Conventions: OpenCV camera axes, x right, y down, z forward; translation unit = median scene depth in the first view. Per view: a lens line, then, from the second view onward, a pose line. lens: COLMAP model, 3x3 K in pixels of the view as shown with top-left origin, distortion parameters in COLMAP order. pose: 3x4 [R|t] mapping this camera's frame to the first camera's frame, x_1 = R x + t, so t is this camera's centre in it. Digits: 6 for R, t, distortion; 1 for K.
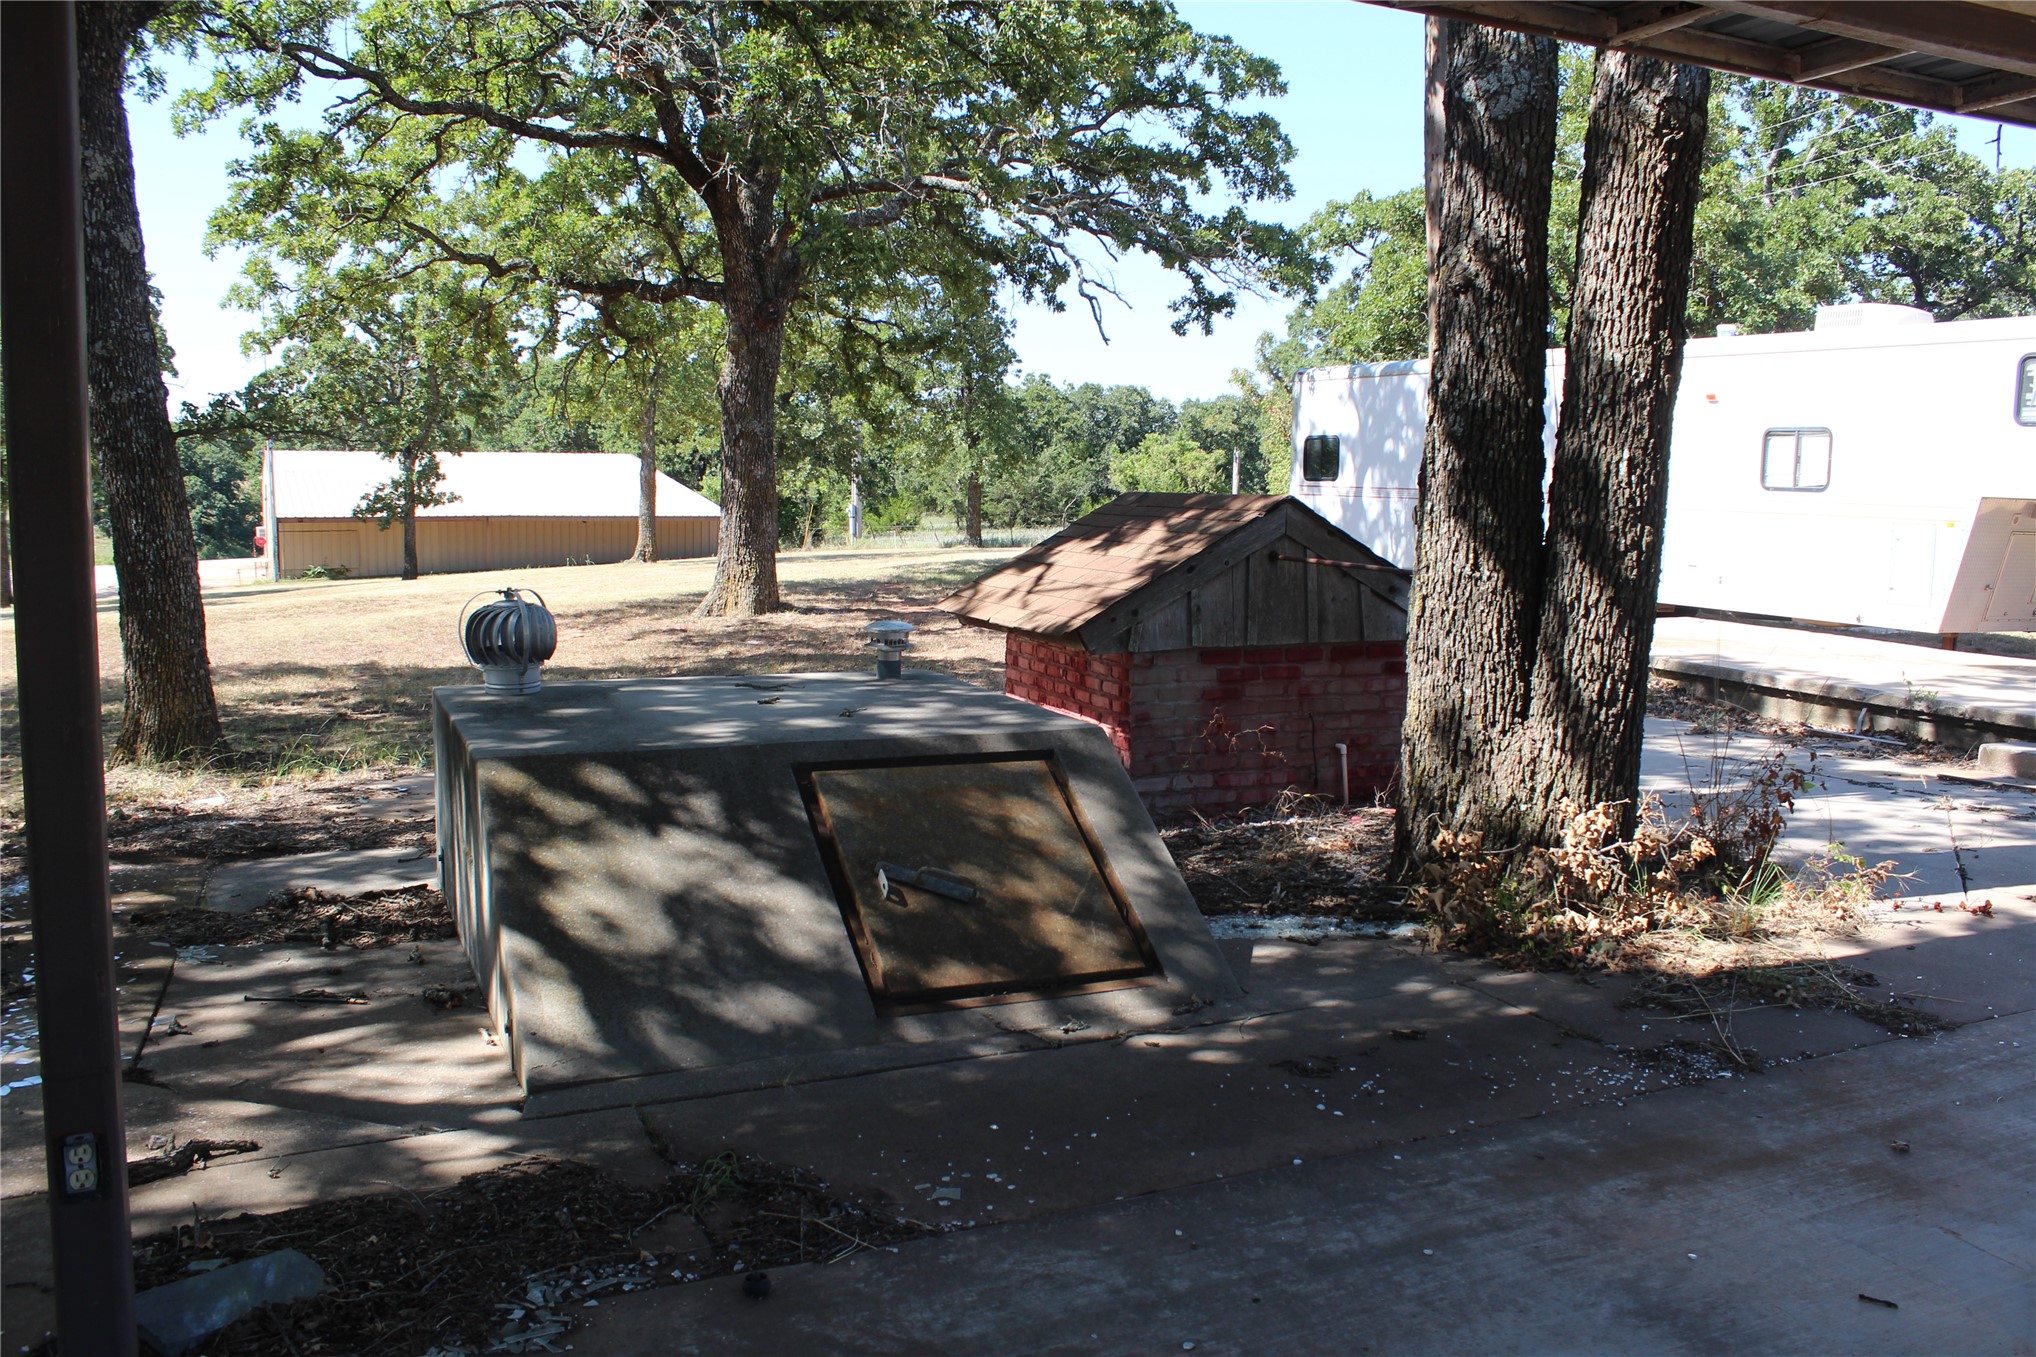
lens RADIAL K [[1682.3, 0, 1019.0], [0, 1682.3, 672.1], [0, 0, 1]] dist [-0.163234, 0.144264]
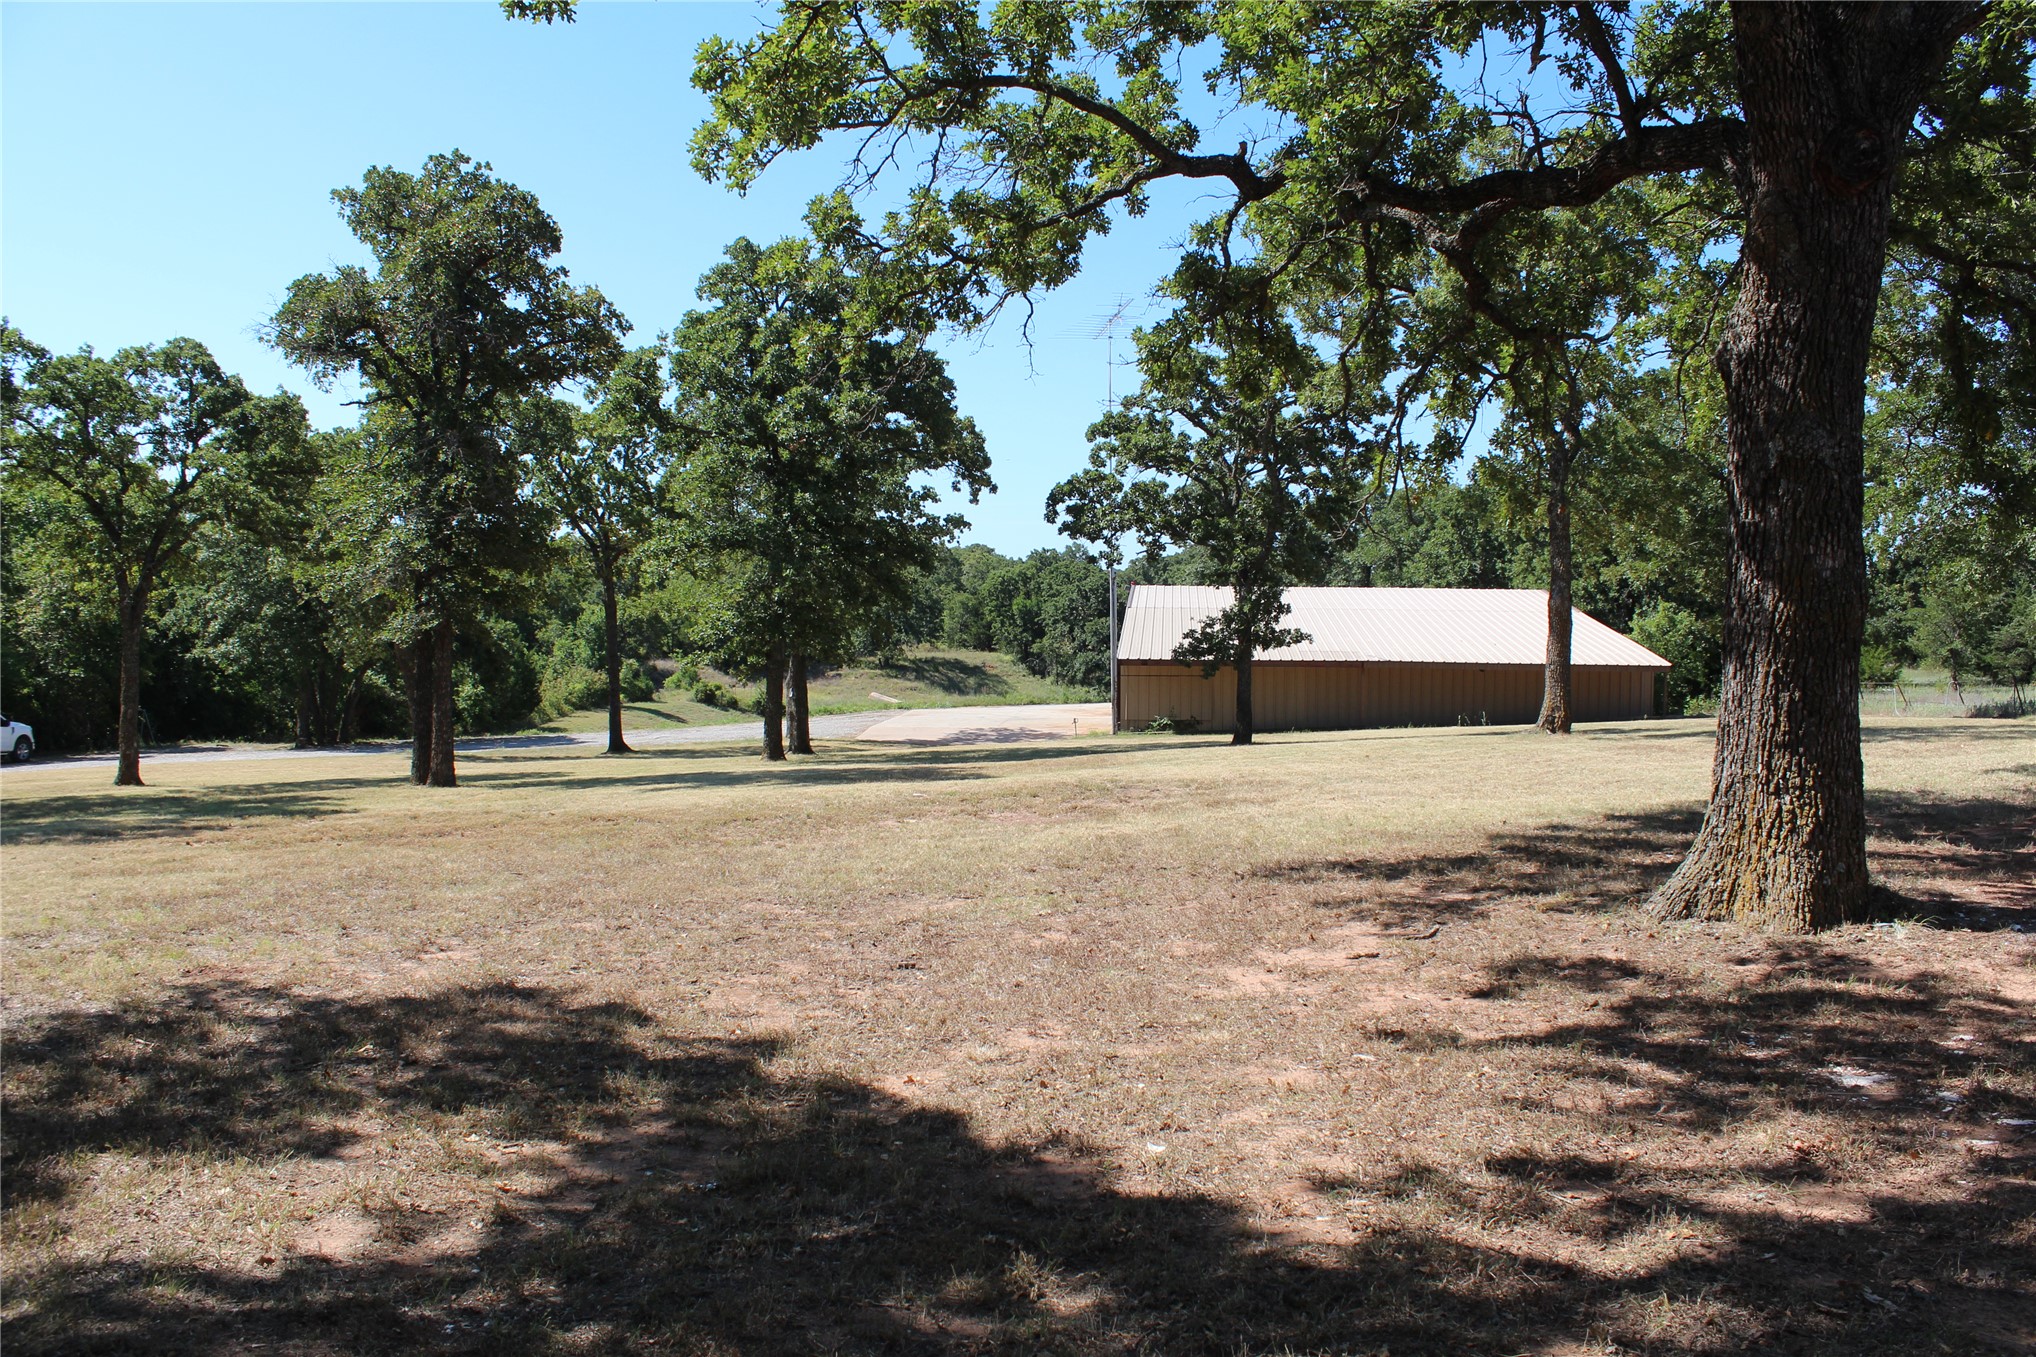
lens RADIAL K [[1682.3, 0, 1025.7], [0, 1682.3, 665.3], [0, 0, 1]] dist [-0.163234, 0.144264]
pose [[0.860866, 0.008492, -0.508761, -0.058723], [-0.055104, 0.995536, -0.076624, -0.026508], [0.505840, 0.093998, 0.857491, 0.276679]]
